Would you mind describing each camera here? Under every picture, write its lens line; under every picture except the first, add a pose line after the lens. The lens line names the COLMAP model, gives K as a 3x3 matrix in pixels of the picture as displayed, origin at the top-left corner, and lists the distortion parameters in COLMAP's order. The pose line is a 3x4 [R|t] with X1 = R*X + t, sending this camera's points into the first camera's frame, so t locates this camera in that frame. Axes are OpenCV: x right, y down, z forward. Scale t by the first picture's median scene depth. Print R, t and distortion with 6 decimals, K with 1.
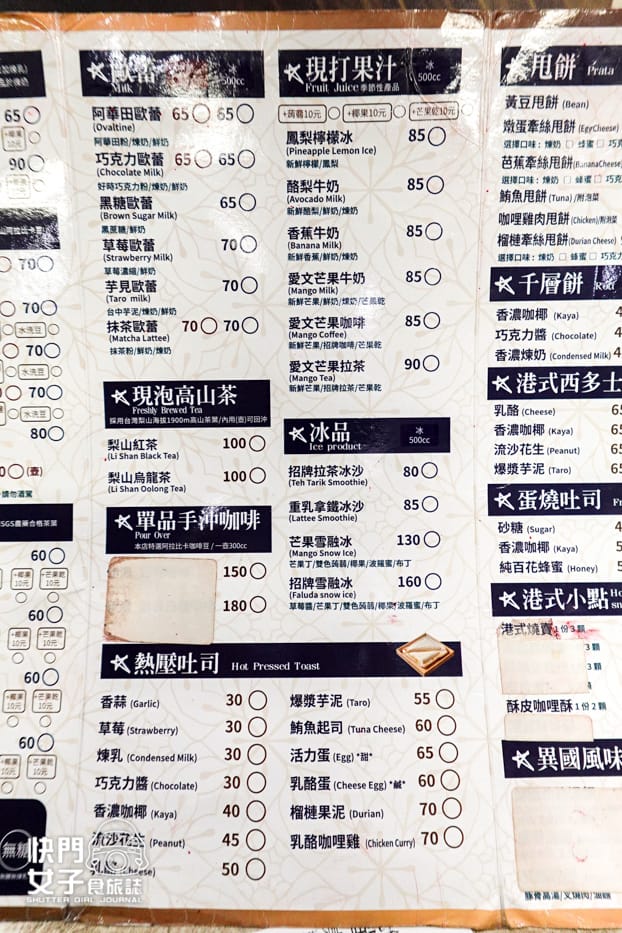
lens RADIAL K [[527.7, 0, 312.3], [0, 527.7, 461.9], [0, 0, 1]] dist [0.035119, -0.008853]
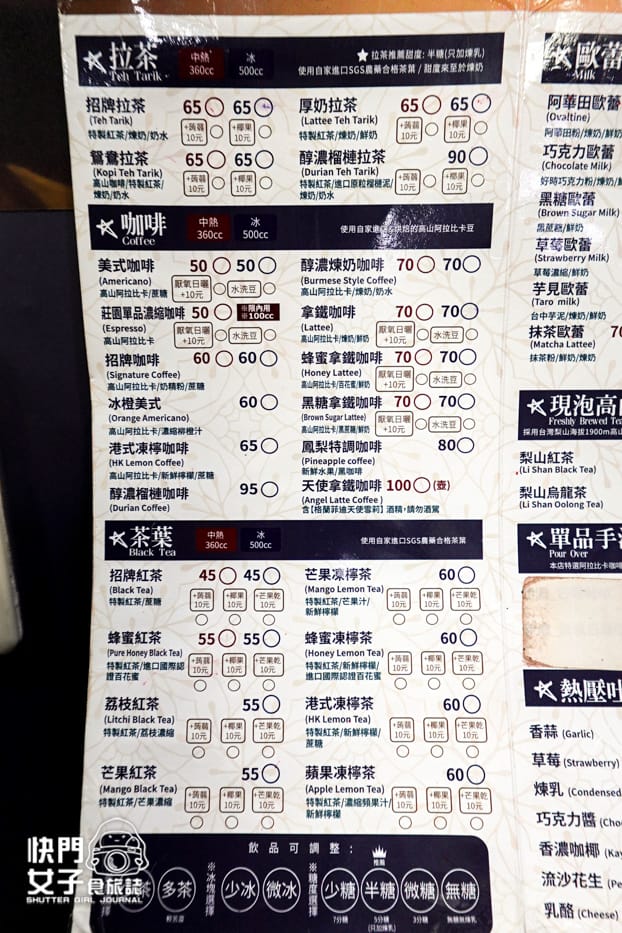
lens RADIAL K [[527.7, 0, 396.4], [0, 527.7, 468.7], [0, 0, 1]] dist [0.035119, -0.008853]
pose [[0.999447, 0.005600, 0.032787, -0.655256], [-0.005822, 0.999961, 0.006689, -0.017909], [-0.032748, -0.006876, 0.999440, 0.071929]]
